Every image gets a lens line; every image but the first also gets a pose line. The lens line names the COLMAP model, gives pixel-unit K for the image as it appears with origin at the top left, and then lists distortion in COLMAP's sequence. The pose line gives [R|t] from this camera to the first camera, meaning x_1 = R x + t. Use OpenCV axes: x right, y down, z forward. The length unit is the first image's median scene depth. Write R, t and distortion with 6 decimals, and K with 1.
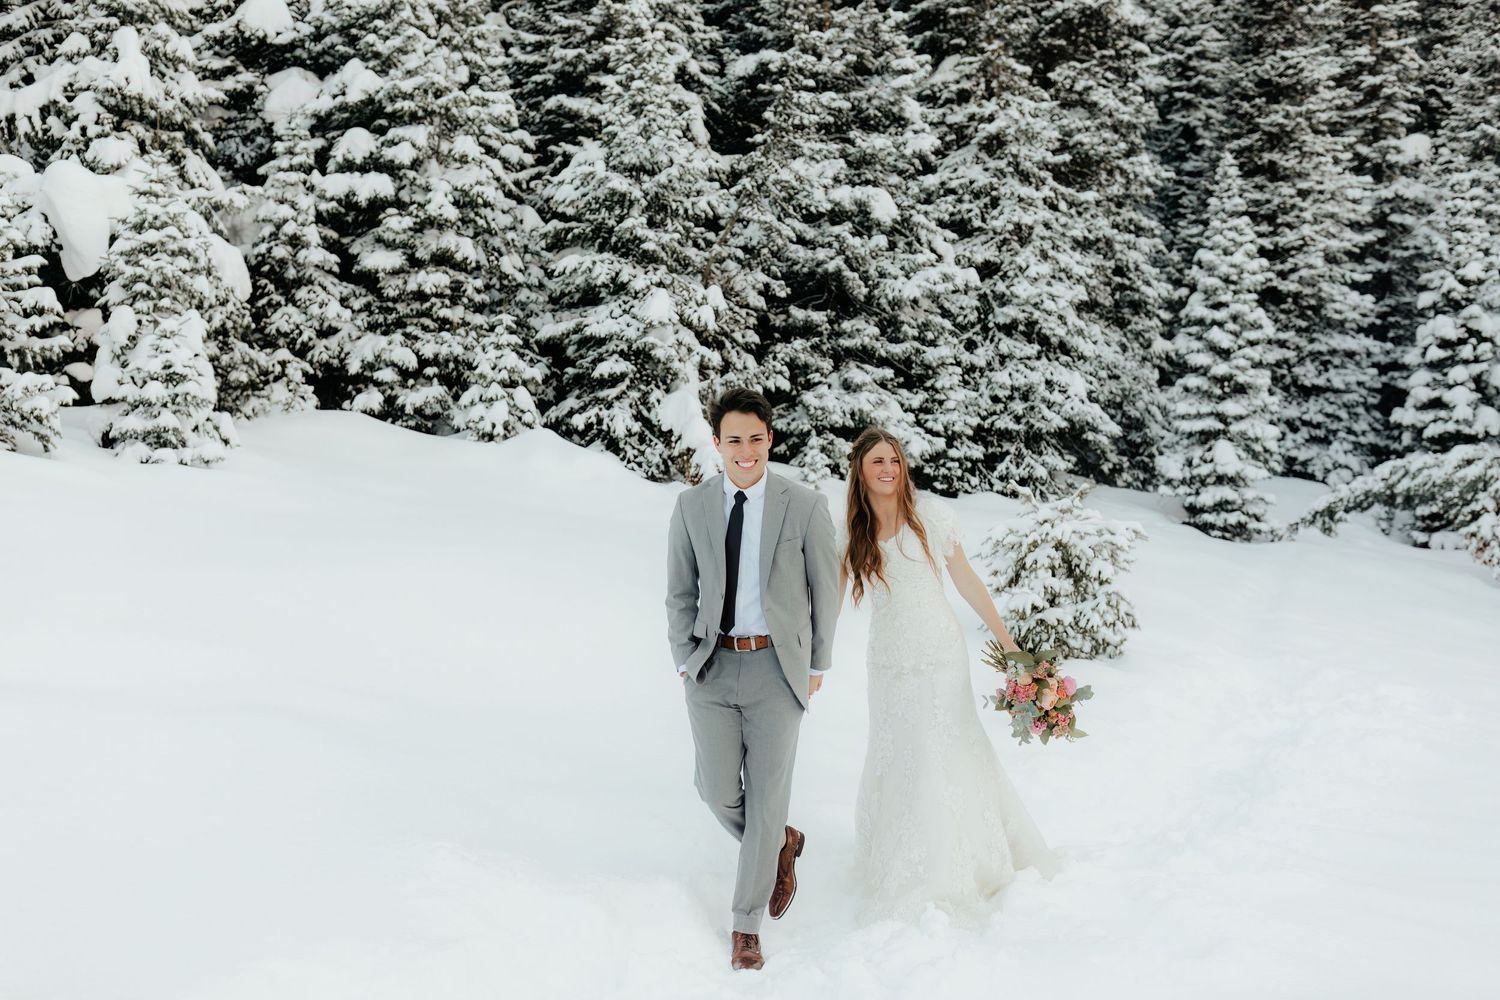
lens RADIAL K [[1465.4, 0, 750.0], [0, 1465.4, 500.0], [0, 0, 1]] dist [0.002811, 0.002492]
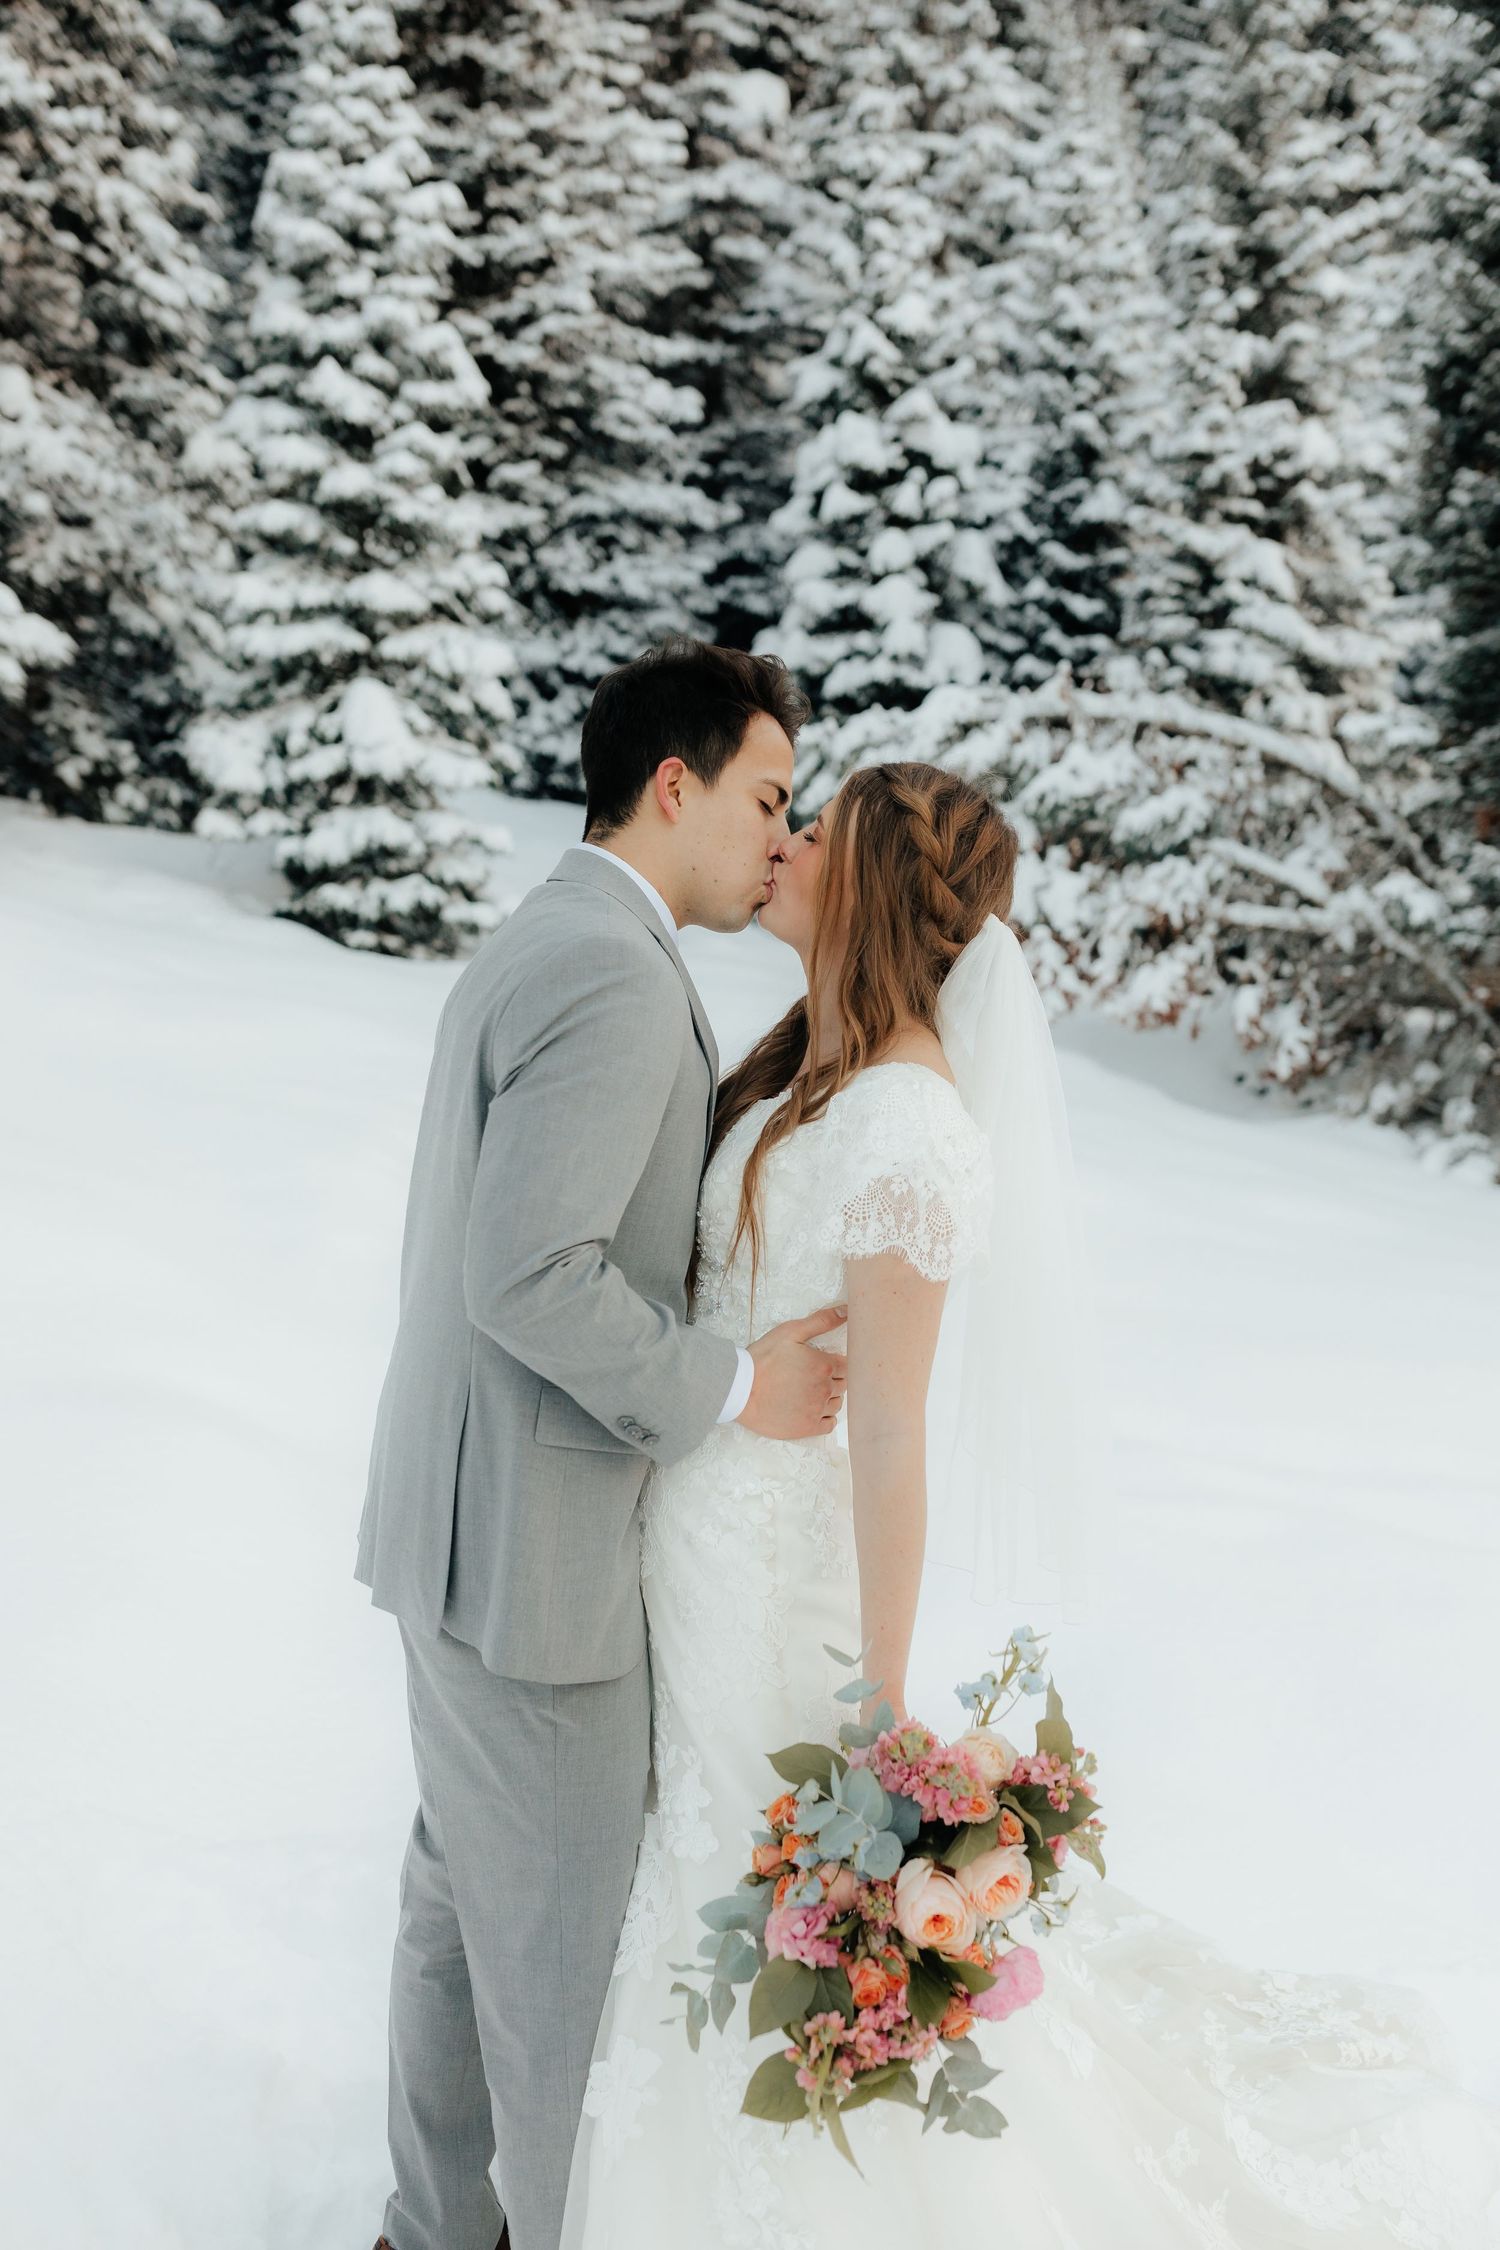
lens RADIAL K [[2049.8, 0, 750.0], [0, 2049.8, 1125.0], [0, 0, 1]] dist [-0.002904, -0.010367]
pose [[0.898960, -0.085271, 0.429652, 0.164437], [0.035891, 0.991910, 0.121764, 0.009205], [-0.436559, -0.094040, 0.894747, 0.449228]]
